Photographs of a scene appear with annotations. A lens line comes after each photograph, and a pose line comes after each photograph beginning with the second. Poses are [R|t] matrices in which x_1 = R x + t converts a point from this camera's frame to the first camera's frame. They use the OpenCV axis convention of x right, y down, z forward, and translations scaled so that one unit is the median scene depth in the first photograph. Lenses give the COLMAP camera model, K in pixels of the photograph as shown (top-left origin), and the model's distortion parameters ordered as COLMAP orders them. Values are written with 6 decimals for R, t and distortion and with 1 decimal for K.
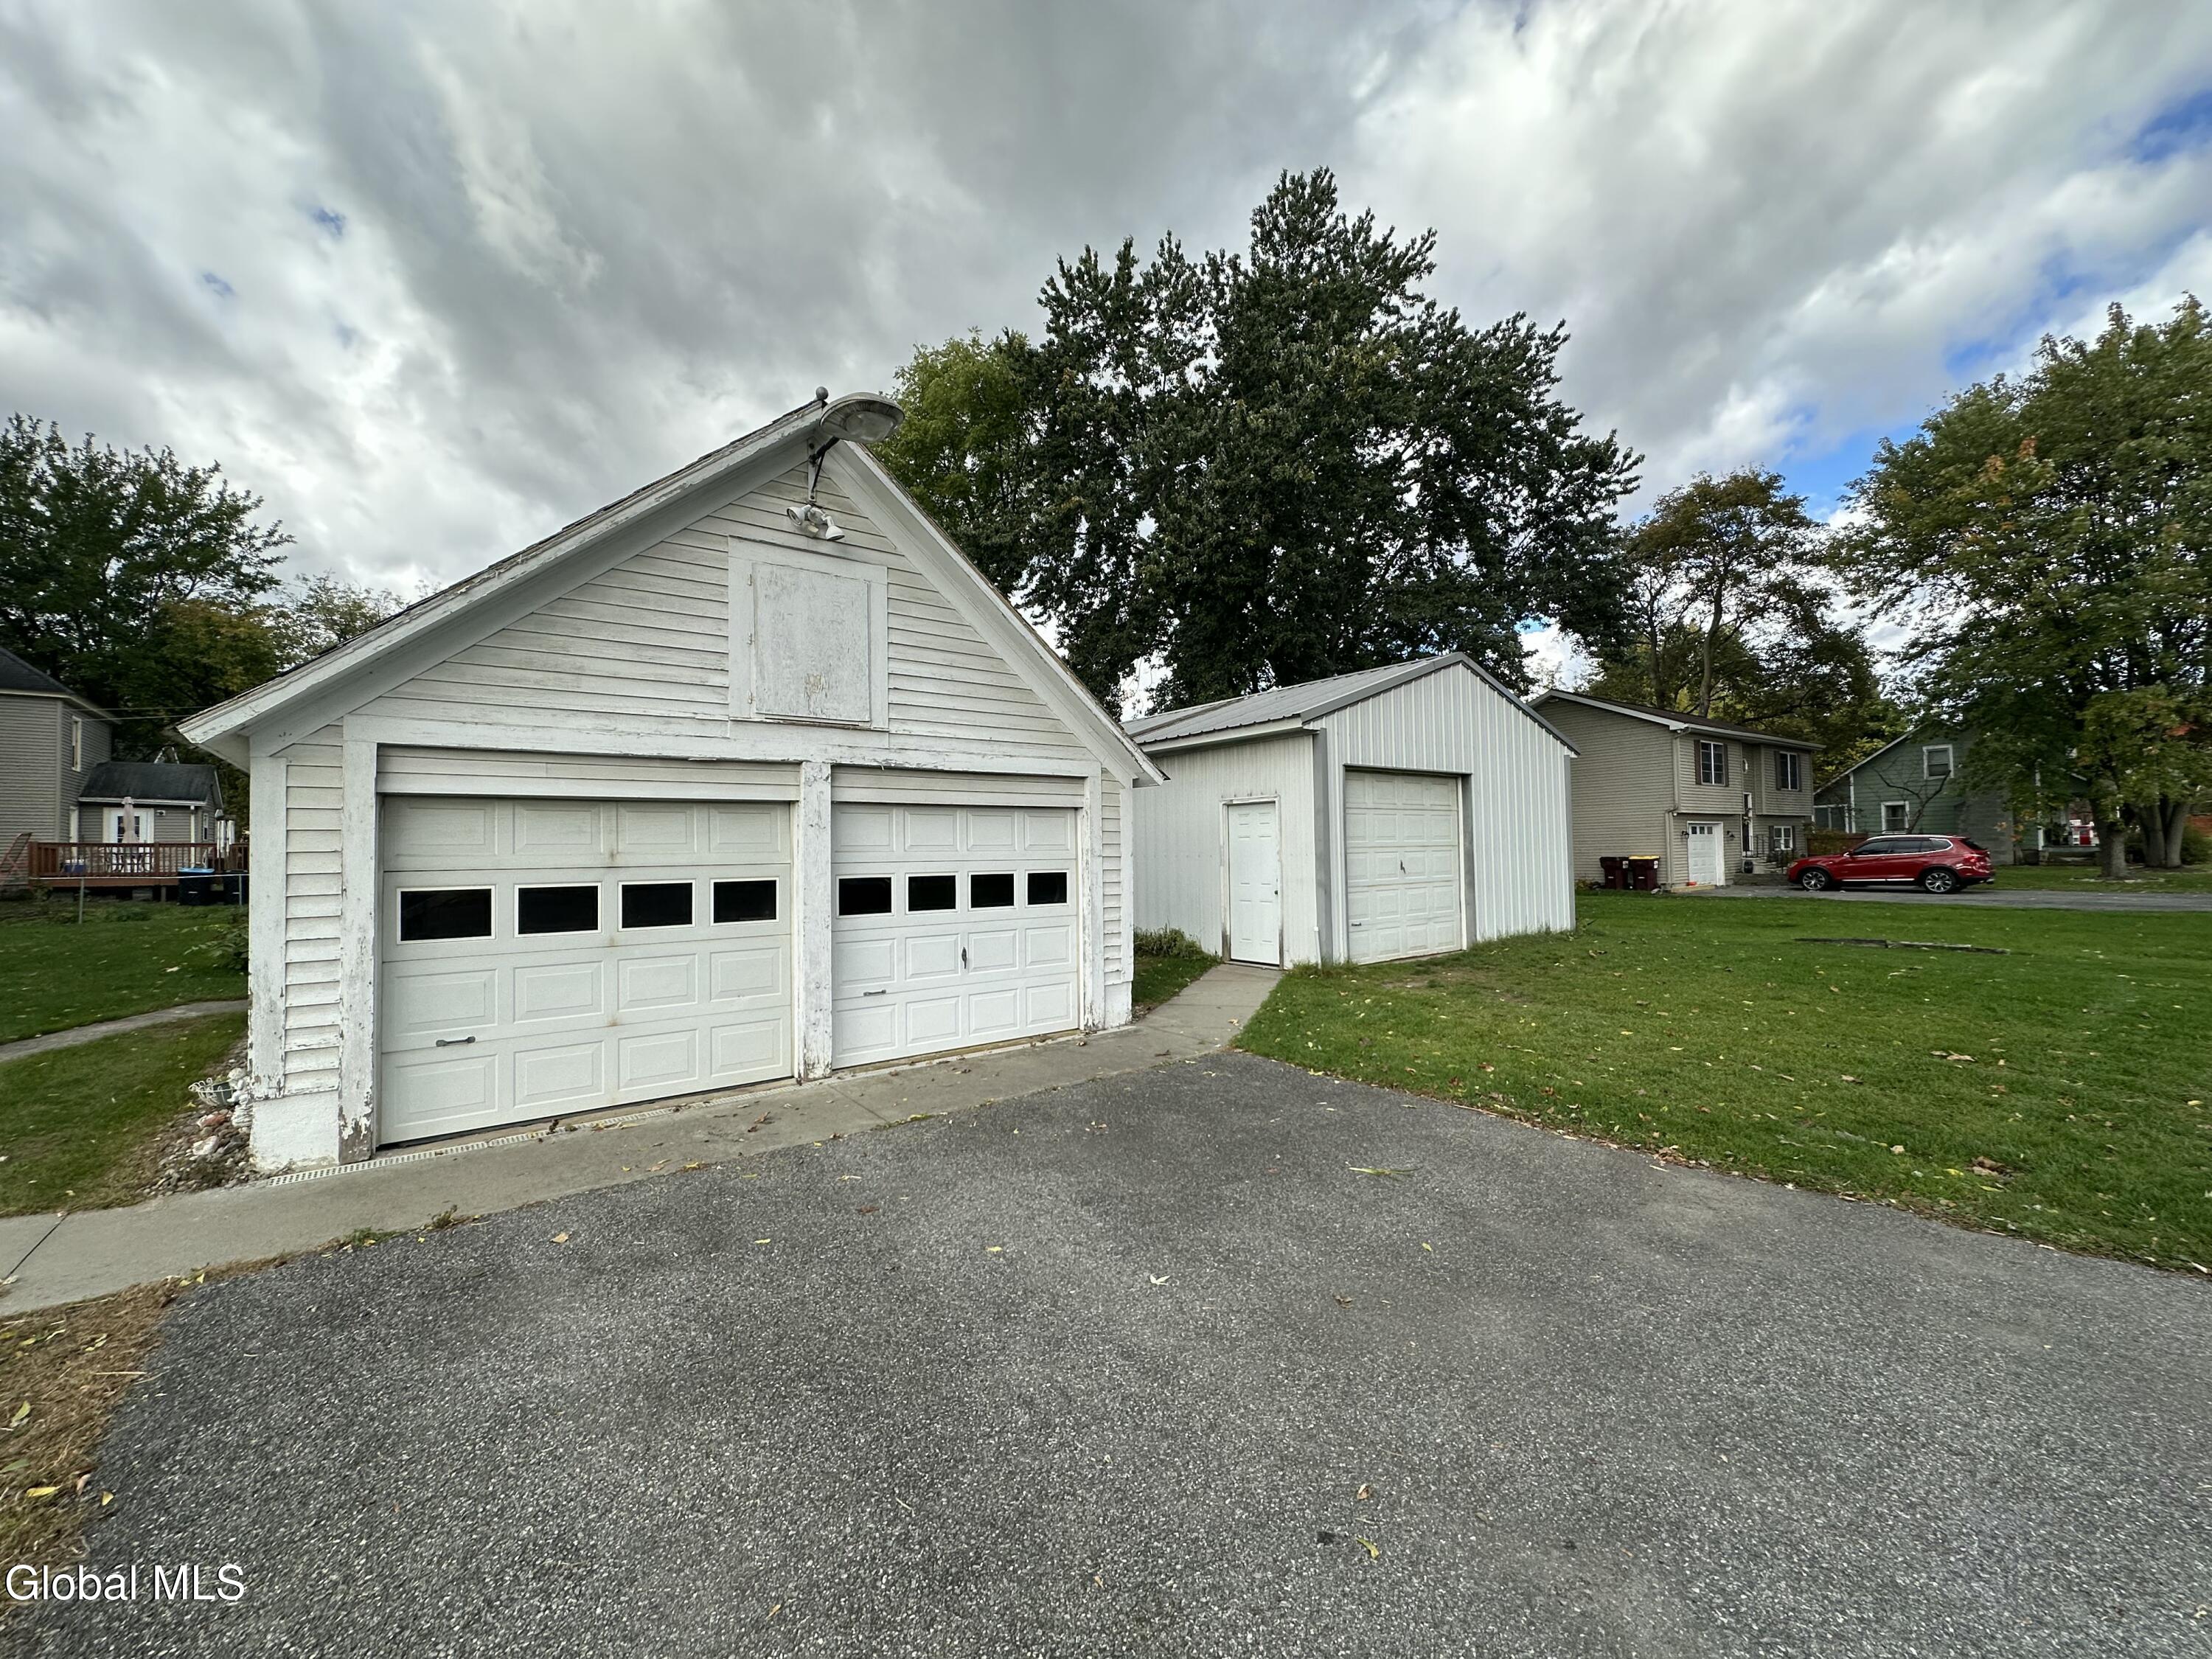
lens RADIAL K [[879.4, 0, 1106.0], [0, 879.4, 829.5], [0, 0, 1]] dist [-0.002207, 0.000673]
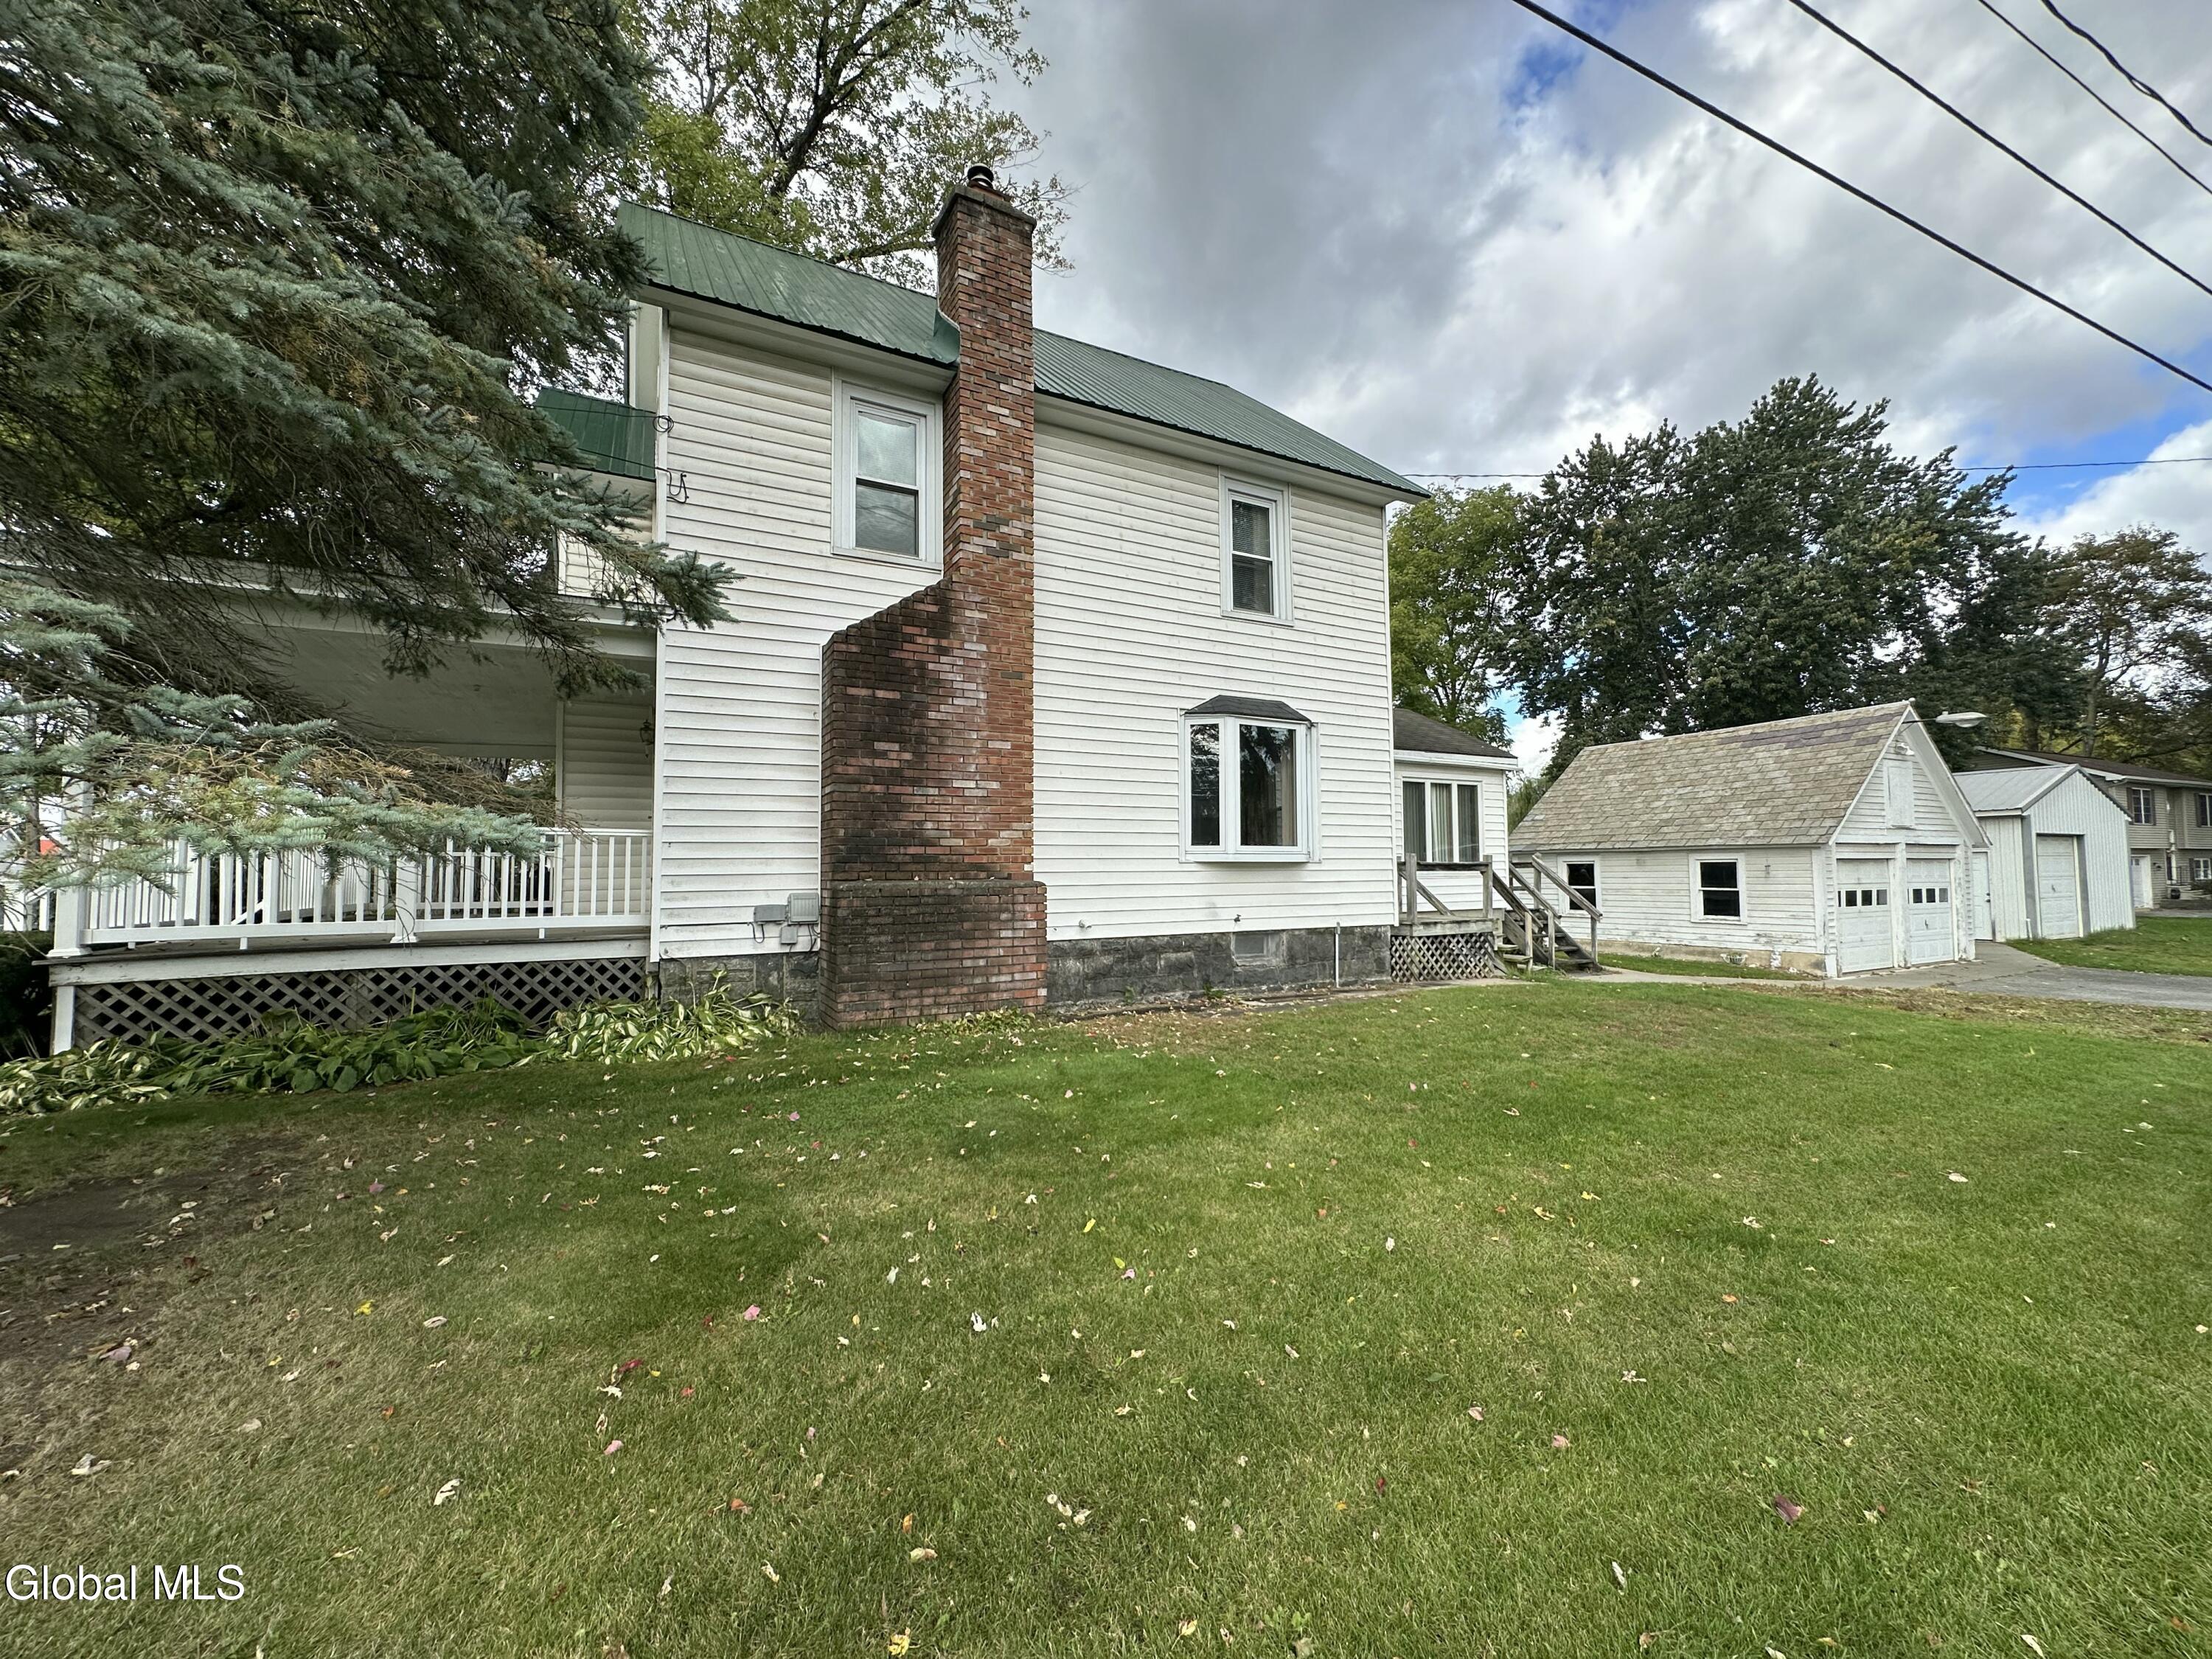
lens RADIAL K [[879.4, 0, 1106.0], [0, 879.4, 829.5], [0, 0, 1]] dist [-0.002207, 0.000673]
pose [[0.983520, 0.001767, -0.180791, -1.779250], [-0.005511, 0.999781, -0.020212, -0.043425], [0.180716, 0.020875, 0.983314, -1.591128]]
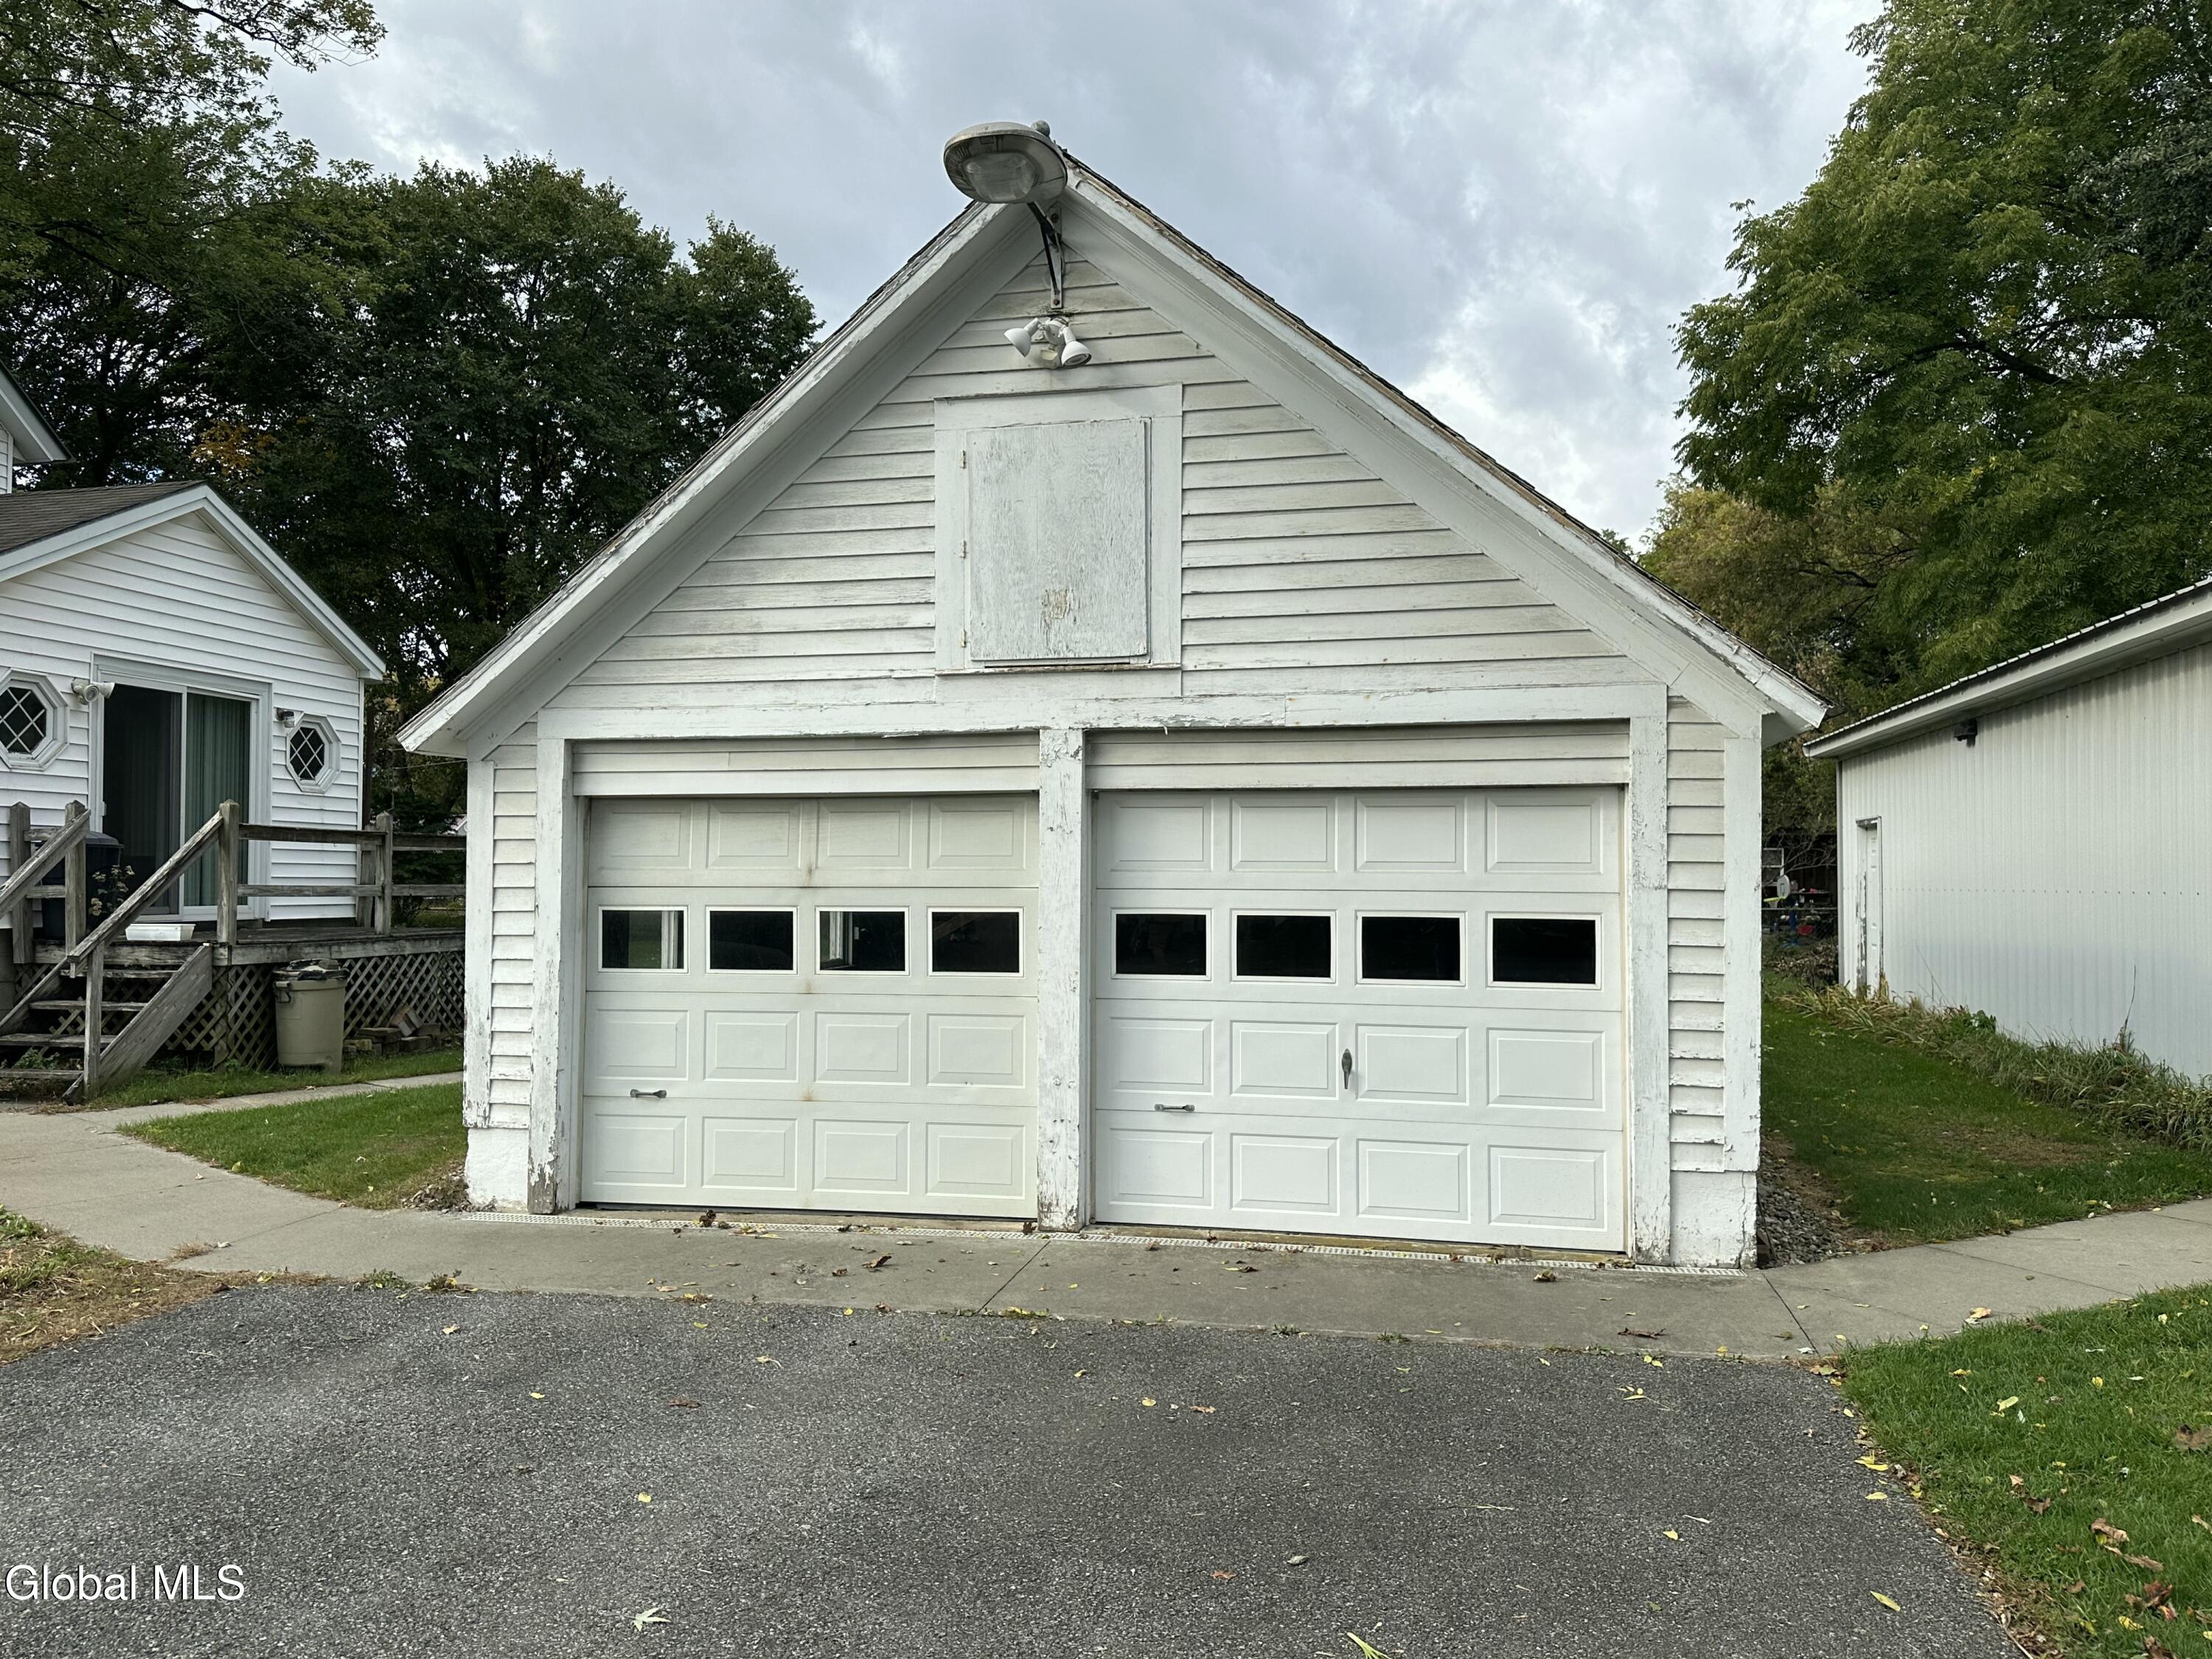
lens RADIAL K [[1587.1, 0, 1105.6], [0, 1587.1, 840.2], [0, 0, 1]] dist [0.162906, -0.281438]
pose [[0.643060, -0.000815, -0.765815, 0.474594], [0.007493, 0.999958, 0.005228, -0.001649], [0.765779, -0.009101, 0.643039, 0.241387]]
